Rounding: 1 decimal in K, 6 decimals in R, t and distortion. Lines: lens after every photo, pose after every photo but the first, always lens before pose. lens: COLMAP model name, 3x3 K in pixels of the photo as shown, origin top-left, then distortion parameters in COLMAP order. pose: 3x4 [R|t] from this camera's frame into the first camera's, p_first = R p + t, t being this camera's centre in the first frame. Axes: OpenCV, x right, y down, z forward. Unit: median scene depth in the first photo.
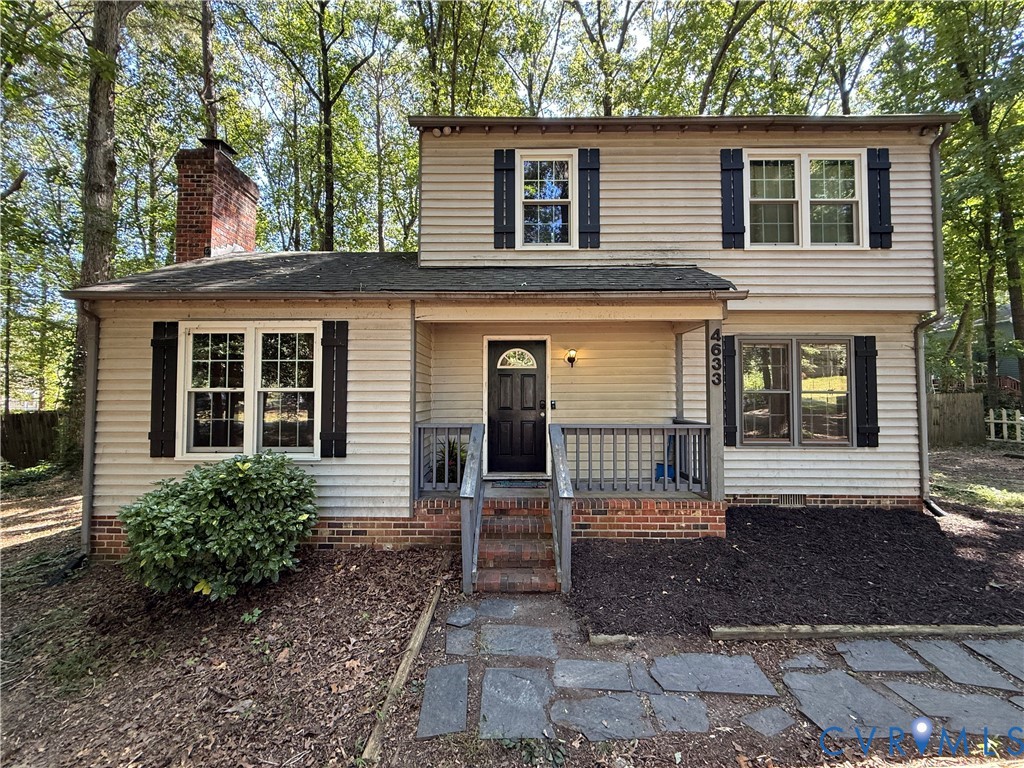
lens RADIAL K [[408.8, 0, 510.1], [0, 408.8, 383.8], [0, 0, 1]] dist [0.000513, 0.000055]
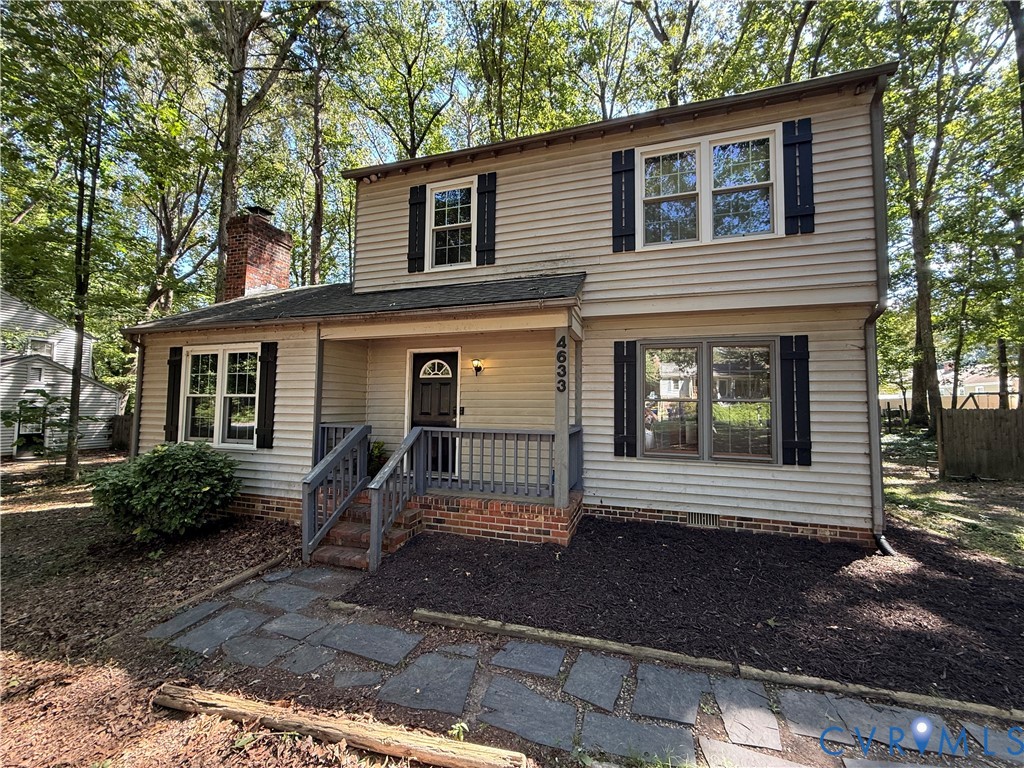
lens RADIAL K [[411.8, 0, 508.8], [0, 411.8, 381.1], [0, 0, 1]] dist [0.001297, -0.000001]
pose [[0.953184, -0.007908, -0.302286, 0.576214], [-0.000311, 0.999632, -0.027130, 0.002845], [0.302389, 0.025953, 0.952831, -0.005337]]
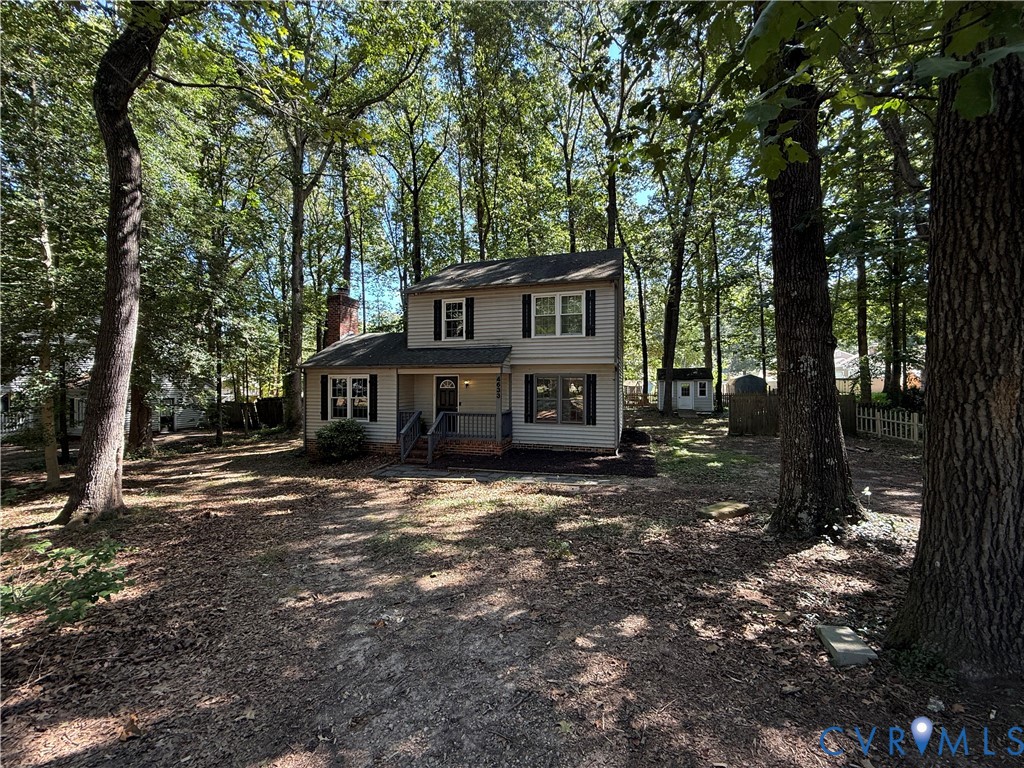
lens RADIAL K [[411.8, 0, 508.8], [0, 411.8, 381.1], [0, 0, 1]] dist [0.001297, -0.000001]
pose [[0.957601, -0.002170, -0.288090, 1.116003], [0.010101, 0.999610, 0.026044, -0.146102], [0.287921, -0.027850, 0.957249, -1.270406]]
